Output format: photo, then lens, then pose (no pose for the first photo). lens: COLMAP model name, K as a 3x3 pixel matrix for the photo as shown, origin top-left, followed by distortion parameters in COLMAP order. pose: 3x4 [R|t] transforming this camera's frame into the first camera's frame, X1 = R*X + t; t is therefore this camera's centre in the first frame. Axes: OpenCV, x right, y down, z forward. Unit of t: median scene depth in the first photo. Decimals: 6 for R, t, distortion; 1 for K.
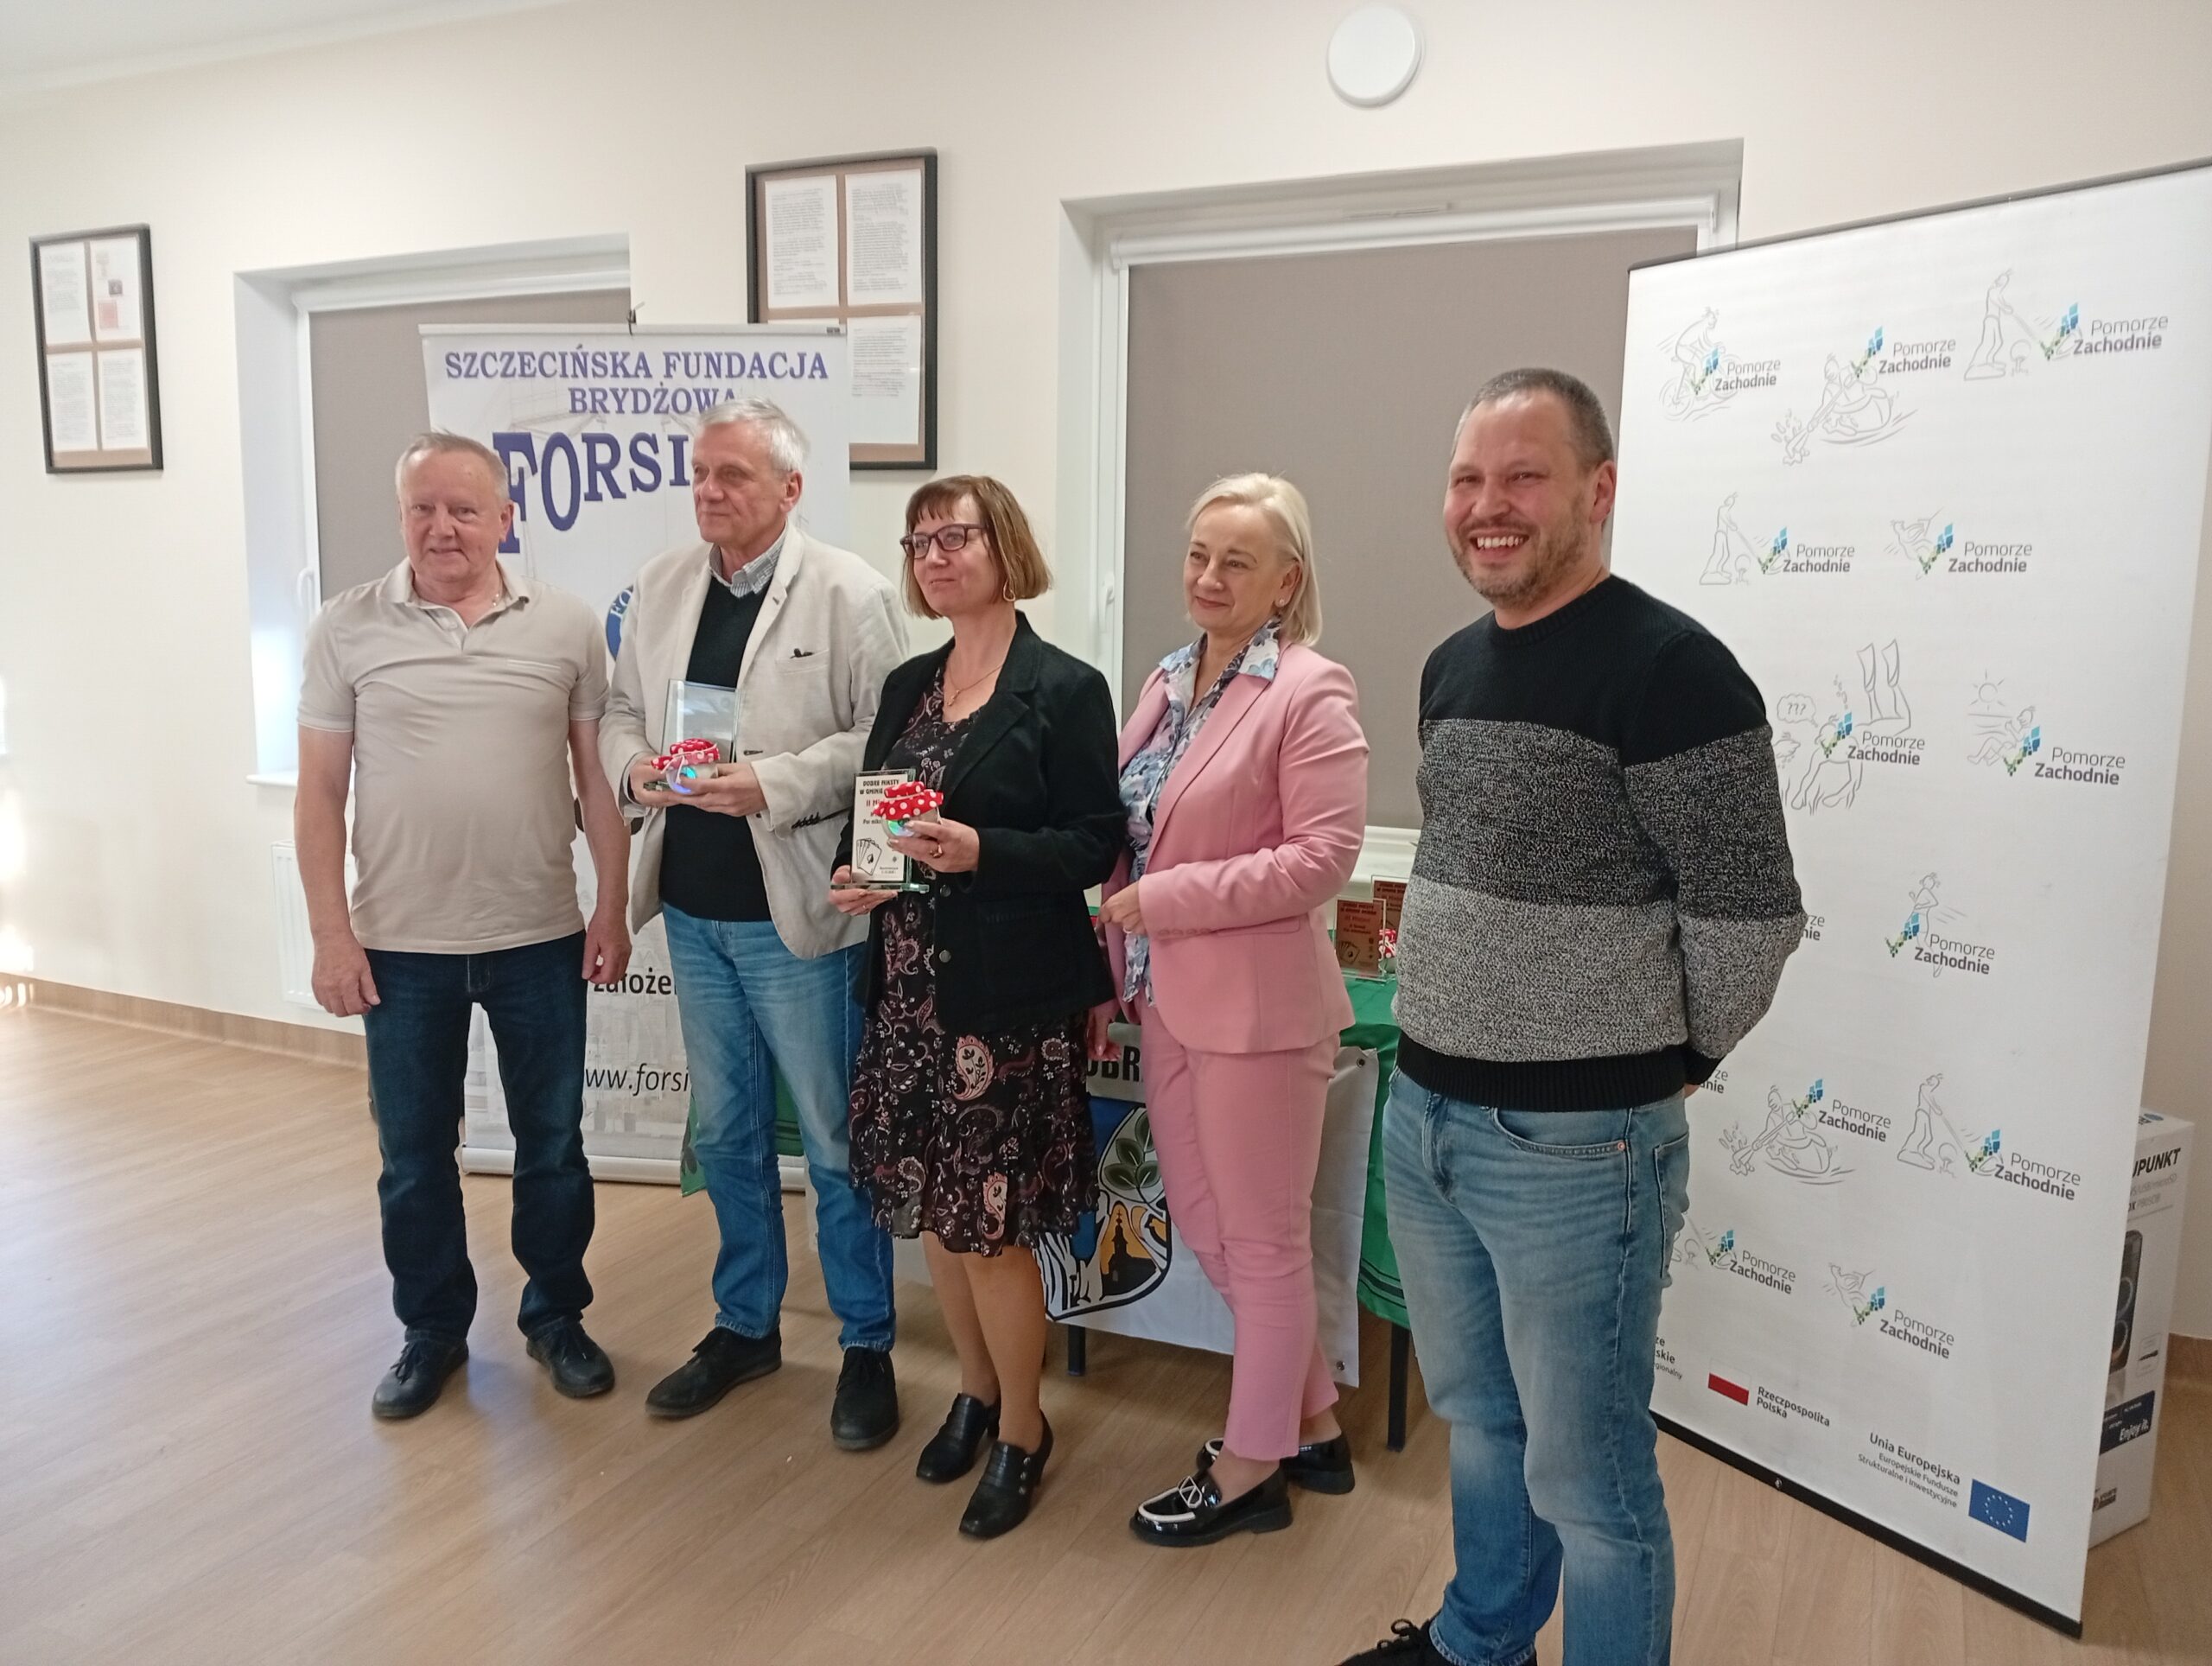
lens RADIAL K [[1732.5, 0, 1140.2], [0, 1732.5, 822.2], [0, 0, 1]] dist [0.038844, -0.105838]
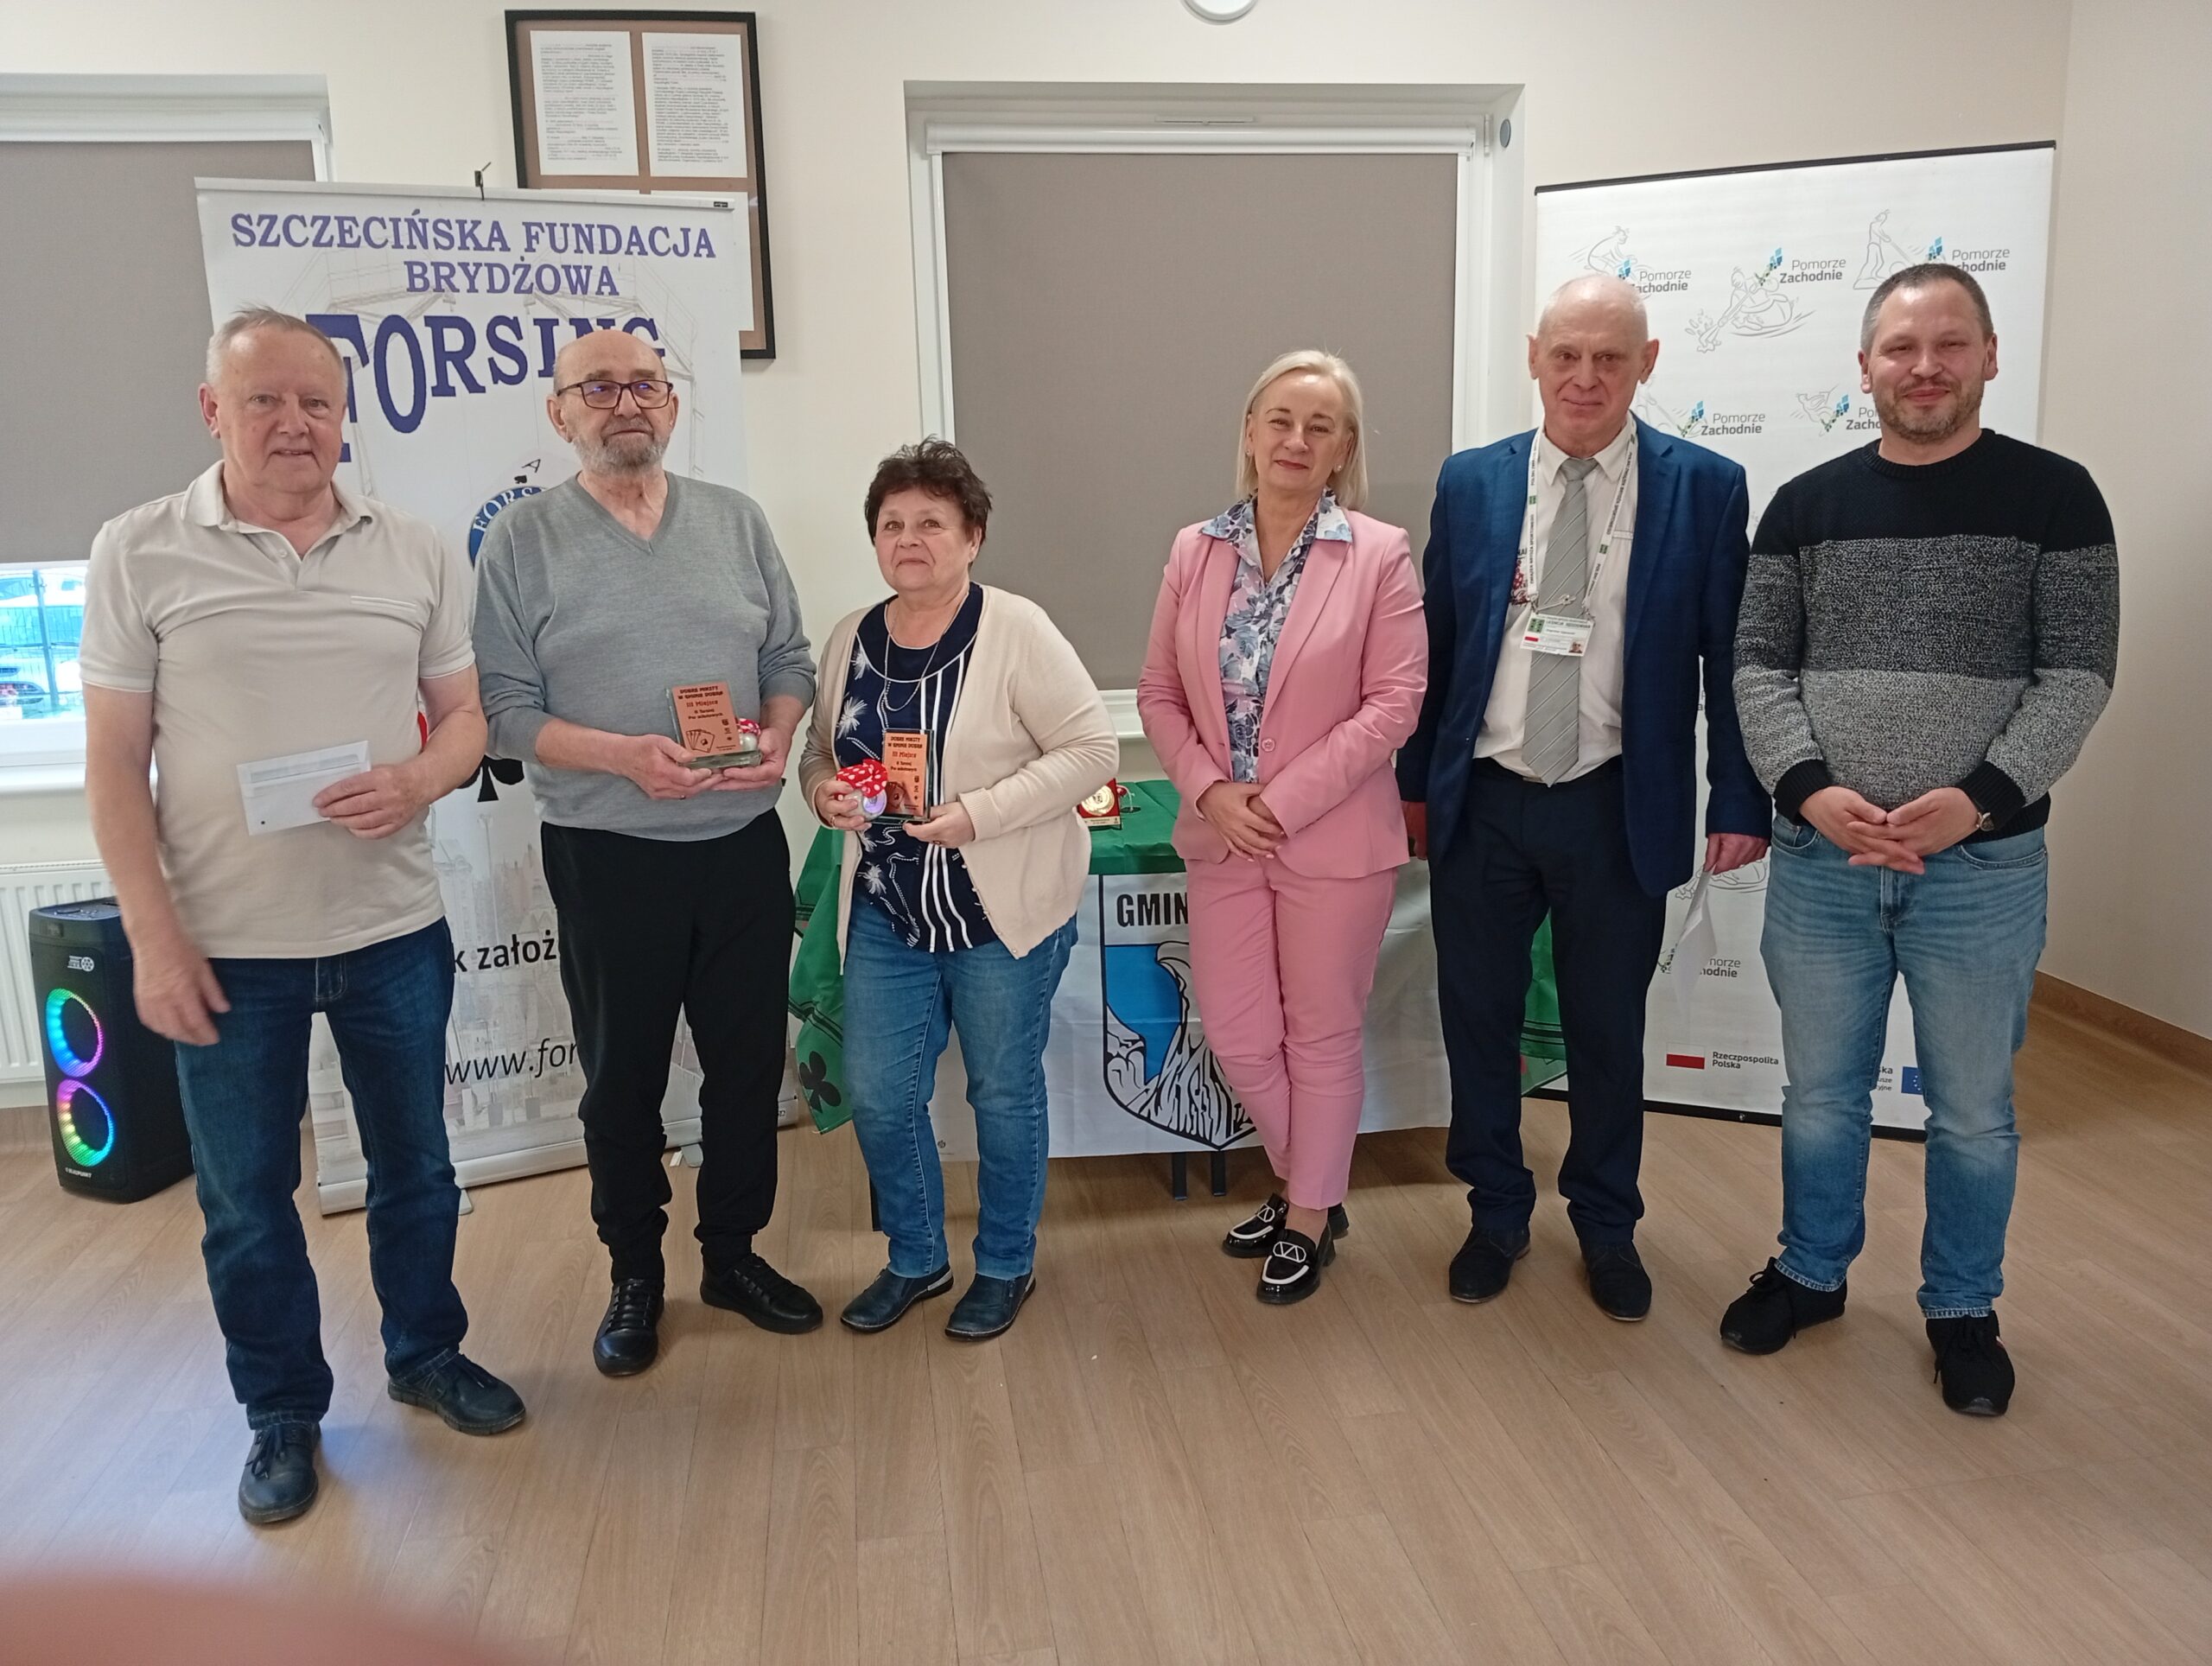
lens RADIAL K [[1732.5, 0, 1125.2], [0, 1732.5, 826.5], [0, 0, 1]] dist [0.038844, -0.105838]
pose [[0.823633, -0.148616, 0.547305, -0.547250], [0.115501, 0.988785, 0.094680, -0.019277], [-0.555238, -0.014767, 0.831561, 0.107917]]
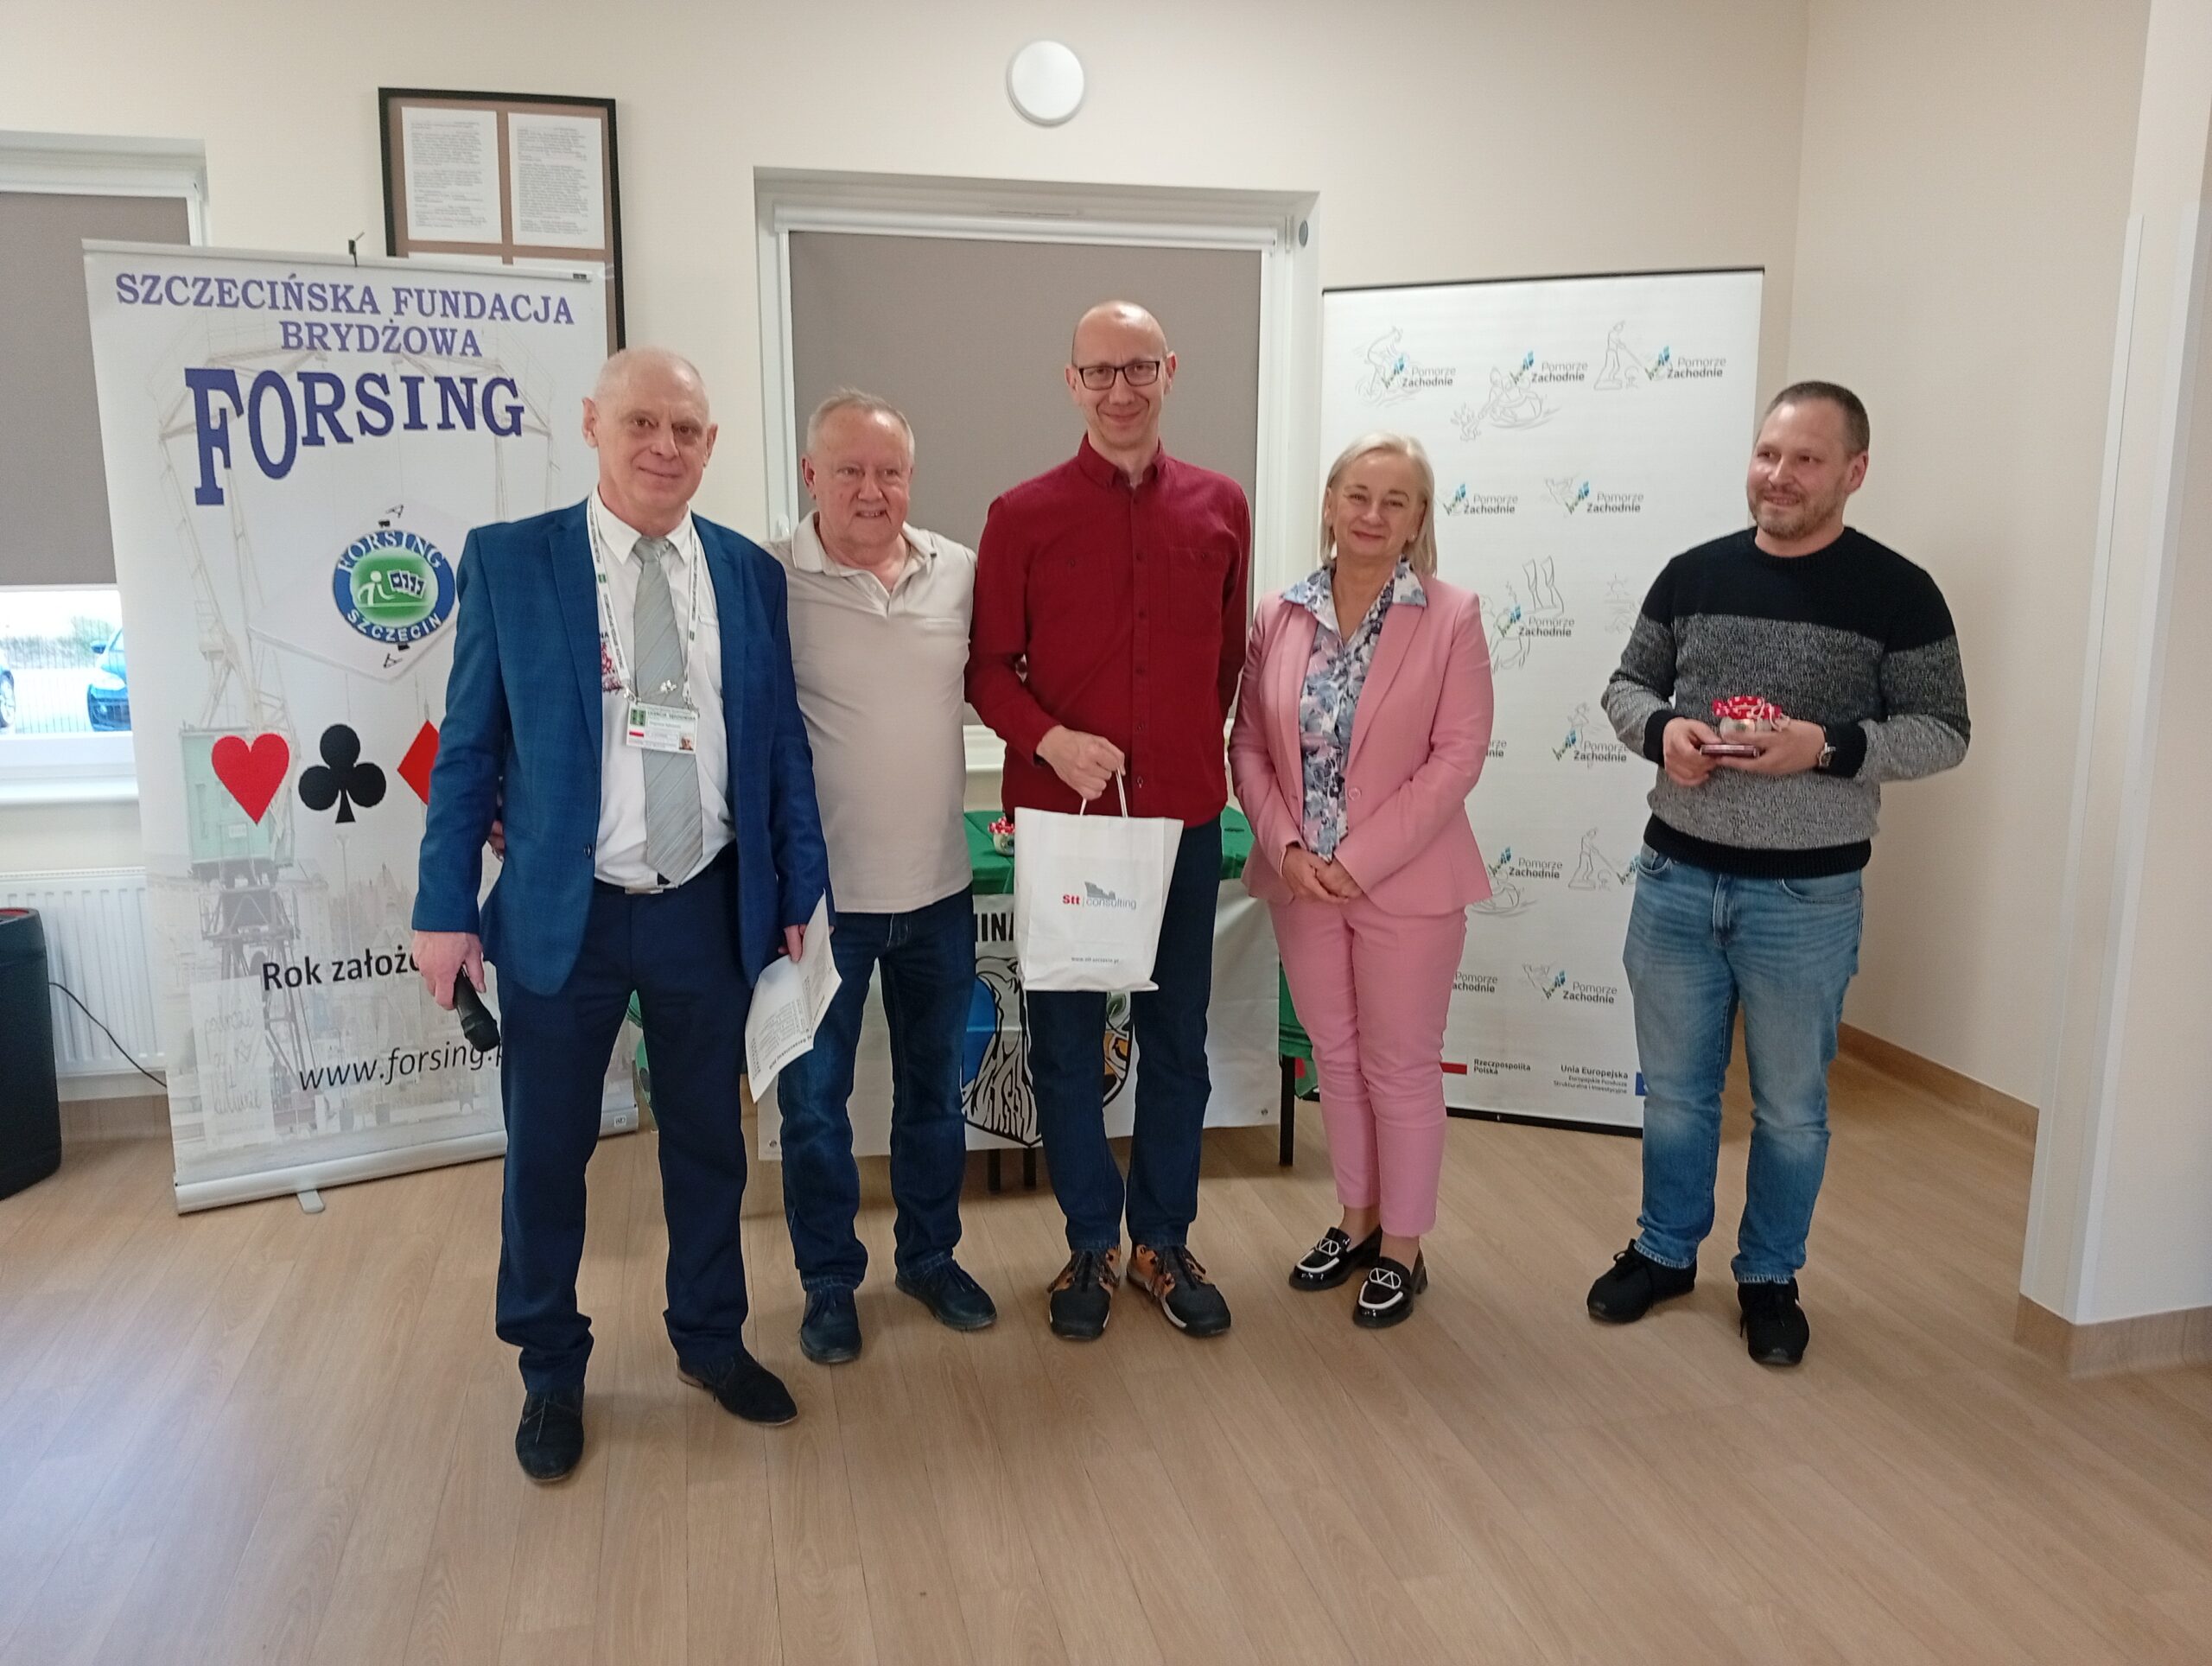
lens RADIAL K [[1732.5, 0, 1140.2], [0, 1732.5, 815.5], [0, 0, 1]] dist [0.038844, -0.105838]
pose [[0.770028, -0.124910, 0.625663, -0.586764], [0.096397, 0.992168, 0.079441, -0.023223], [-0.630686, -0.000859, 0.776038, 0.018737]]
